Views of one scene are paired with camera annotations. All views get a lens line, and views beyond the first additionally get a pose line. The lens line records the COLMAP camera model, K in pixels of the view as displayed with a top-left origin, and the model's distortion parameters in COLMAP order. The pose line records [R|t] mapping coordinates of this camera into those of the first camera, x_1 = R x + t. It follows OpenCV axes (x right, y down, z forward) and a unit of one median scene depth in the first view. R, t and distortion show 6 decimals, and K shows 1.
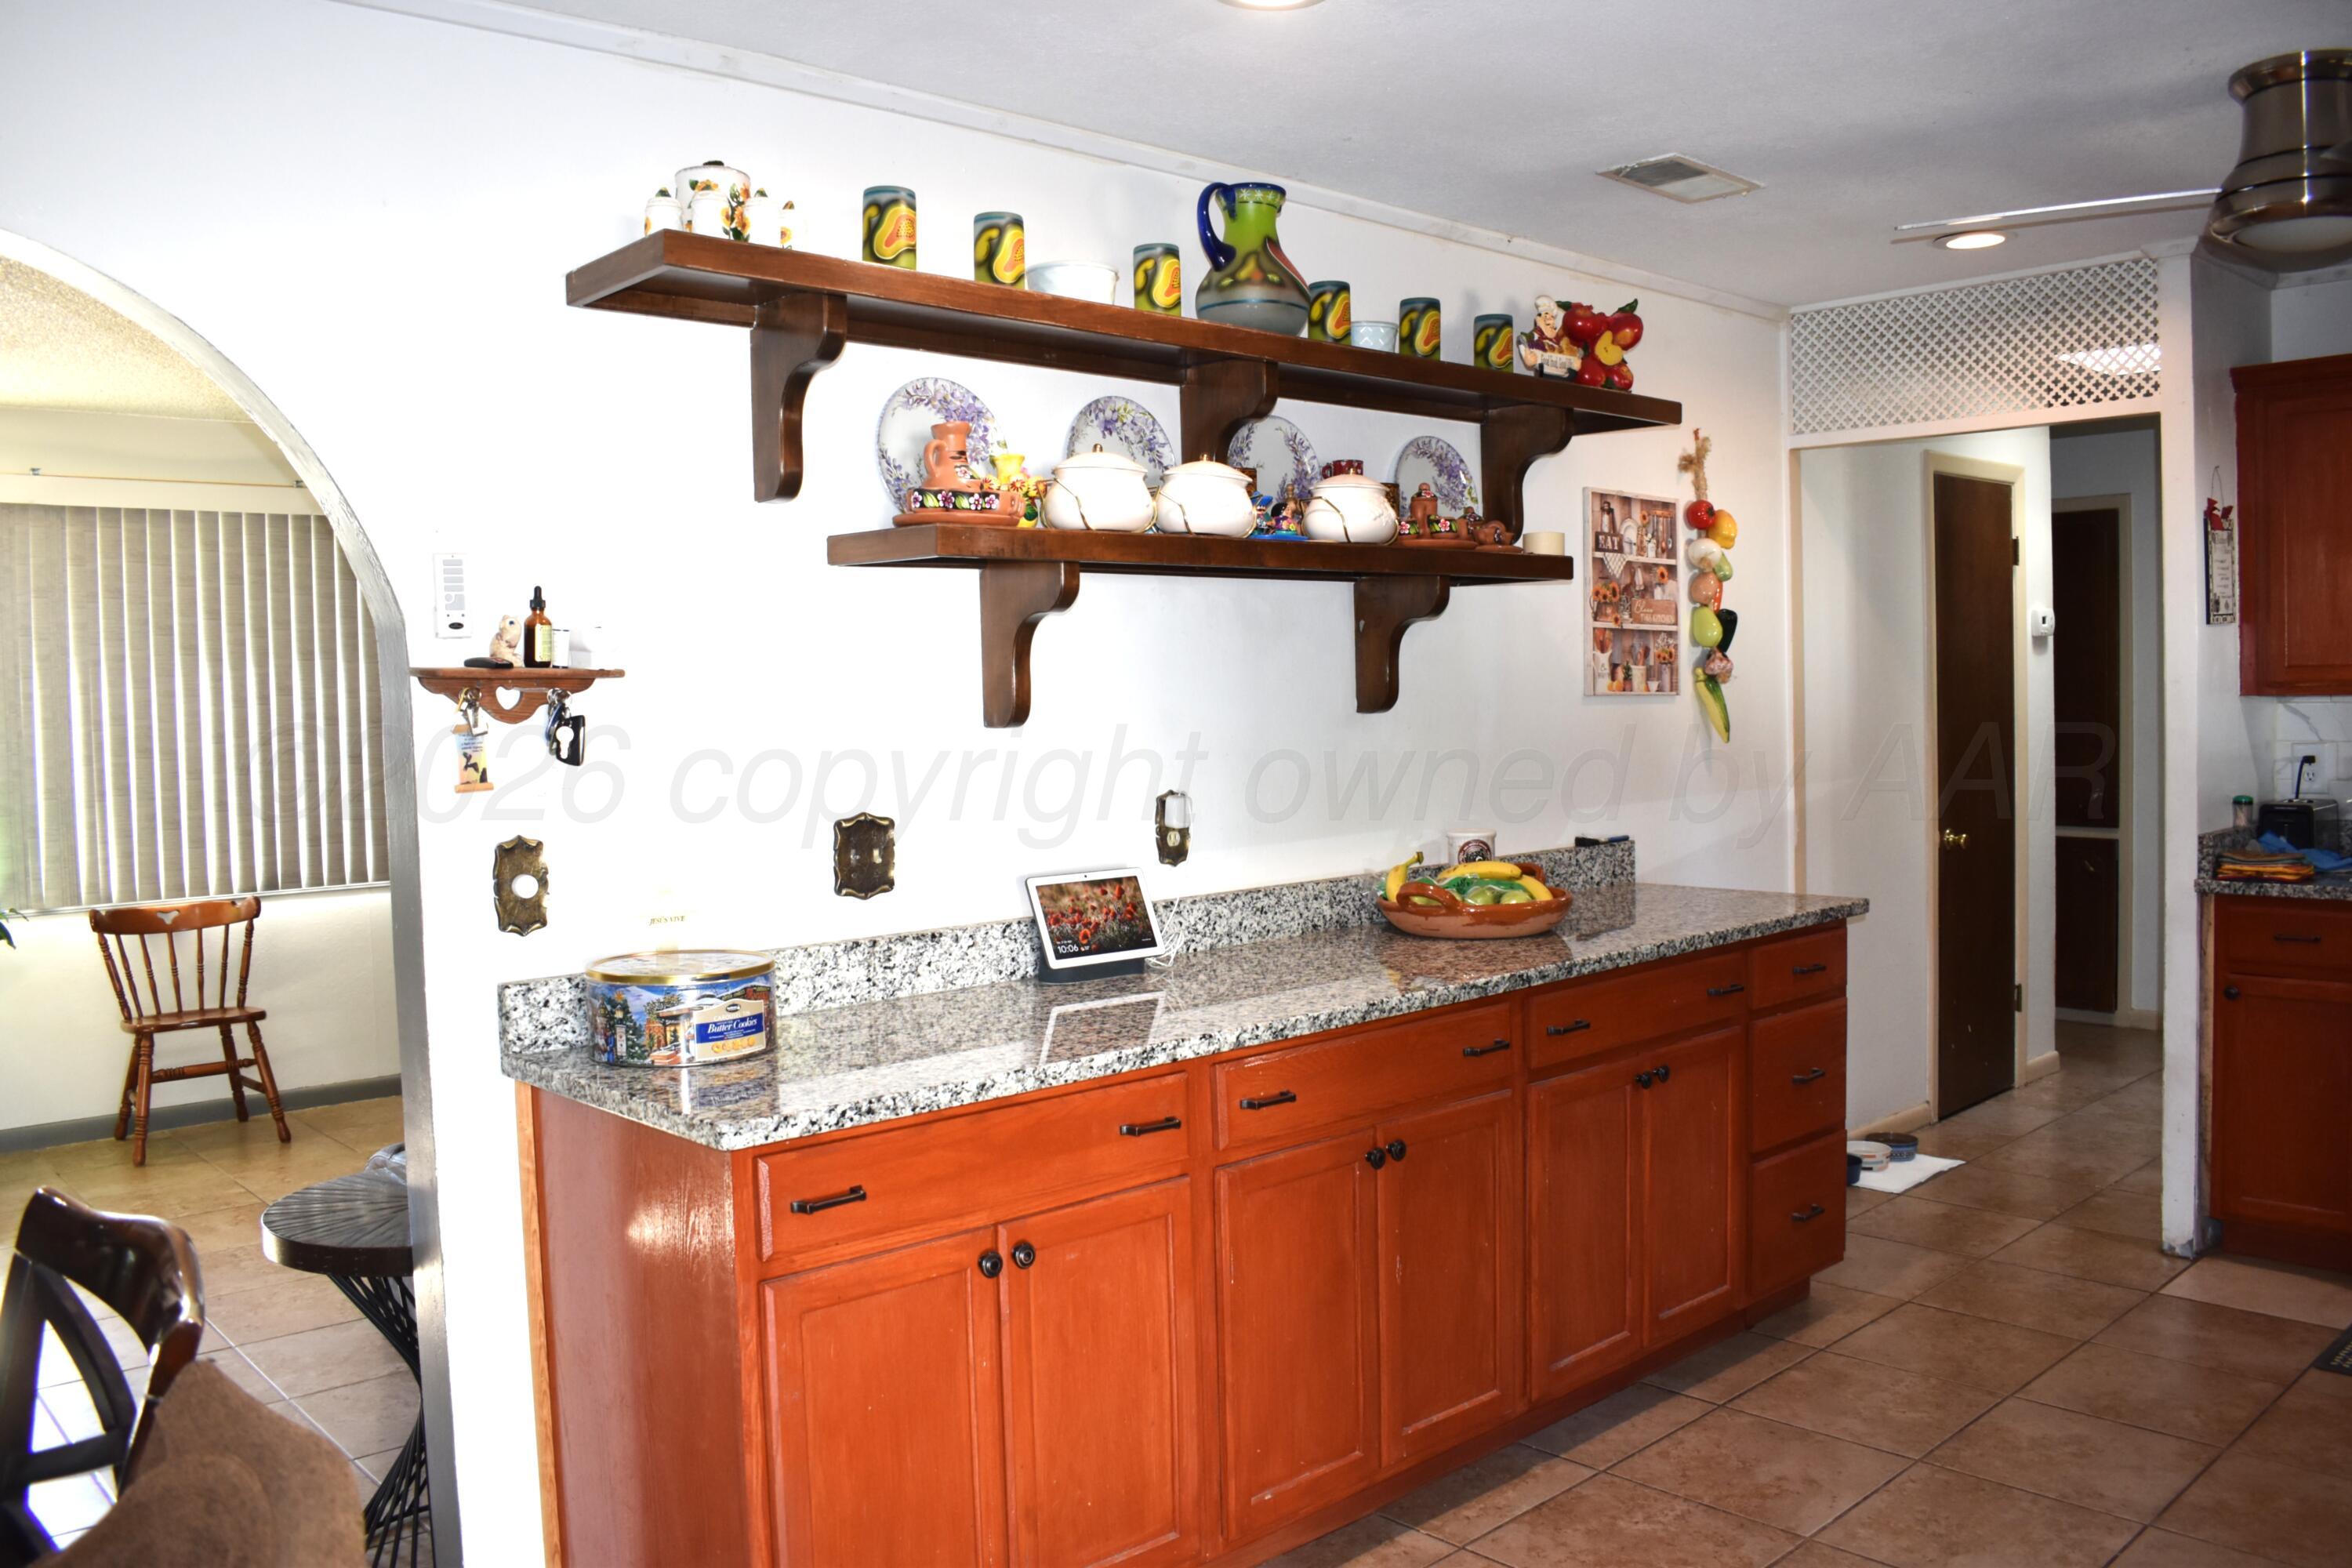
lens RADIAL K [[1809.7, 0, 1176.0], [0, 1809.7, 784.0], [0, 0, 1]] dist [-0.090500, -0.003466]
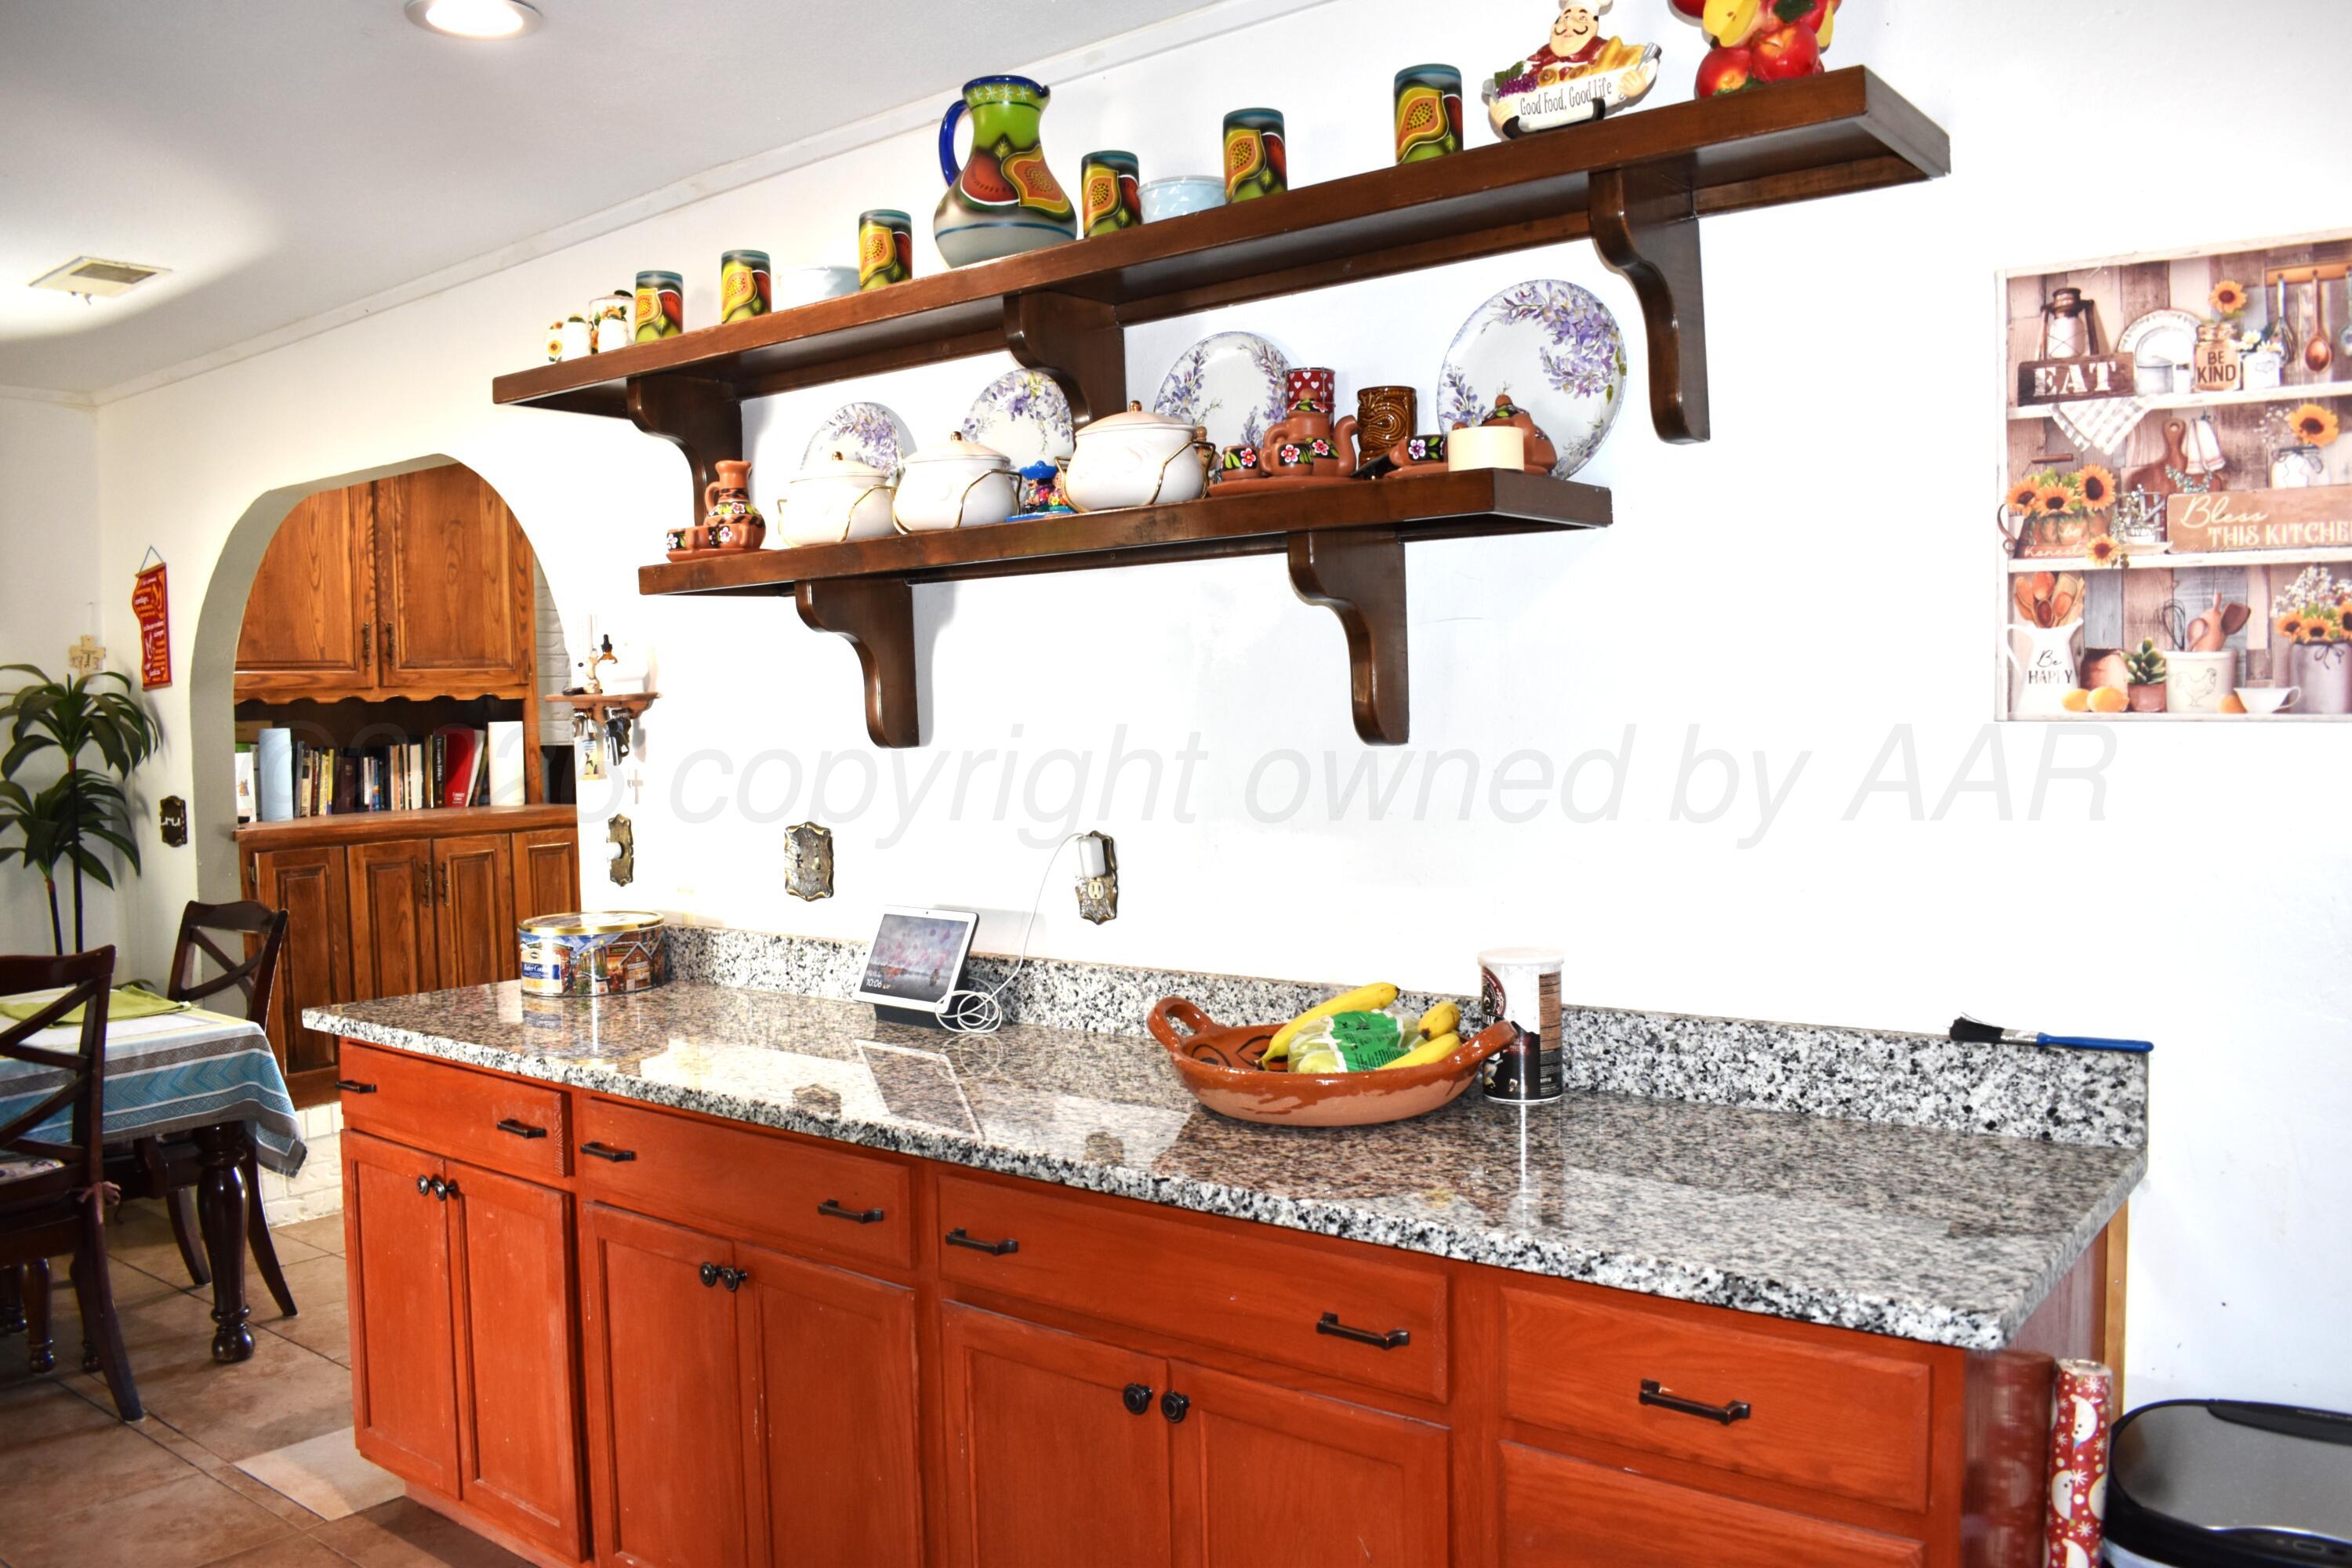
lens RADIAL K [[1871.1, 0, 1173.0], [0, 1871.1, 760.6], [0, 0, 1]] dist [-0.093969, 0.002315]
pose [[0.151879, 0.051810, -0.987040, 0.828666], [-0.027962, 0.998451, 0.048106, -0.069369], [0.988003, 0.020294, 0.153093, 0.895535]]
